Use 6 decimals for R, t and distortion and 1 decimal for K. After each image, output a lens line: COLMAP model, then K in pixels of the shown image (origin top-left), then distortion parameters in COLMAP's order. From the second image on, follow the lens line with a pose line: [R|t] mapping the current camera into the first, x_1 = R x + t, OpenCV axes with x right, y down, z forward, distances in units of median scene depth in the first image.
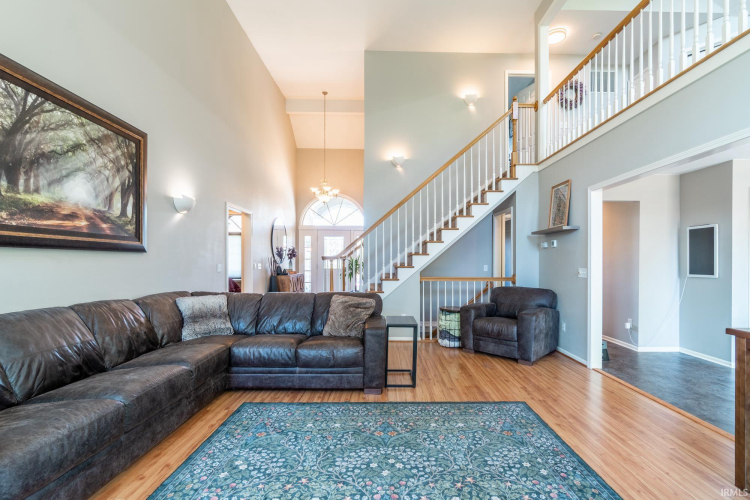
lens RADIAL K [[335.2, 0, 392.2], [0, 335.2, 261.2], [0, 0, 1]] dist [0.000150, -0.000271]
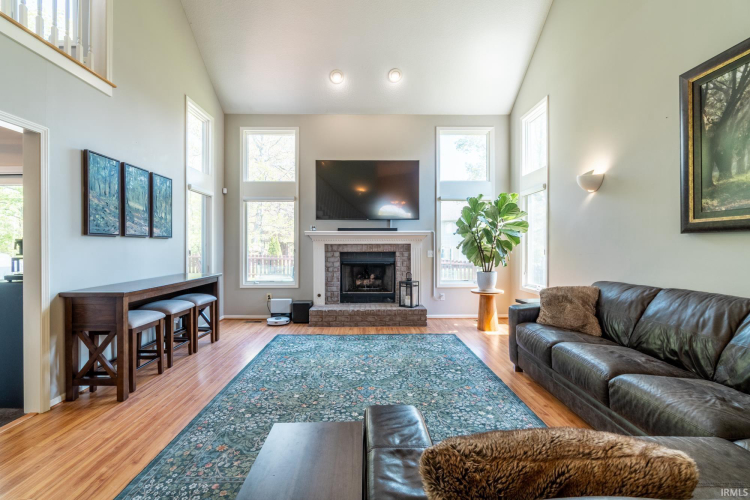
lens RADIAL K [[326.7, 0, 370.2], [0, 326.7, 250.3], [0, 0, 1]] dist [0.001196, 0.000199]
pose [[-0.999907, 0.000771, 0.013583, -0.038226], [0.000868, 0.999974, 0.007200, 0.006312], [-0.013578, 0.007211, -0.999882, 1.598645]]
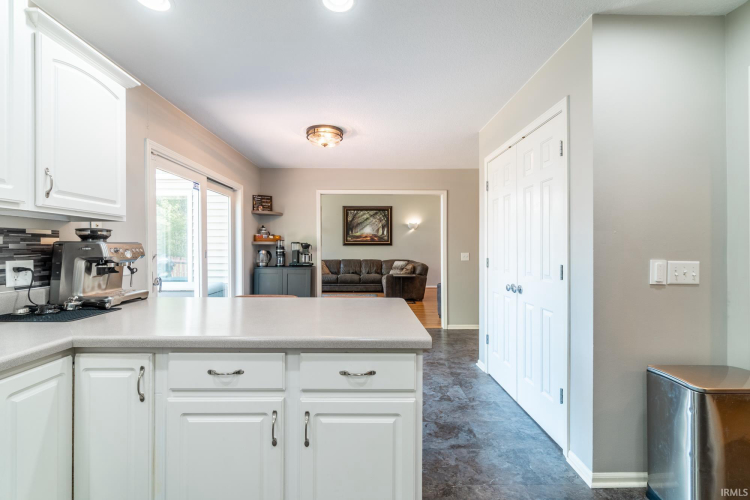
lens RADIAL K [[326.7, 0, 370.2], [0, 326.7, 250.3], [0, 0, 1]] dist [0.001196, 0.000199]
pose [[-0.016855, -0.001470, -0.999857, 2.702210], [0.000406, 0.999999, -0.001477, 0.027172], [0.999858, -0.000431, -0.016854, 1.047734]]
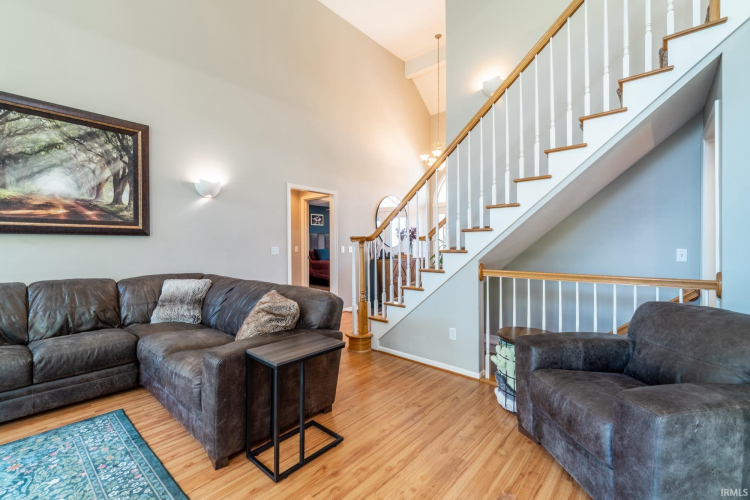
lens RADIAL K [[328.2, 0, 371.3], [0, 328.2, 246.7], [0, 0, 1]] dist [-0.002184, -0.000189]
pose [[0.735596, -0.000759, -0.677420, 0.623746], [0.005312, 0.999975, 0.004647, 0.009378], [0.677400, -0.007017, 0.735582, 0.868812]]
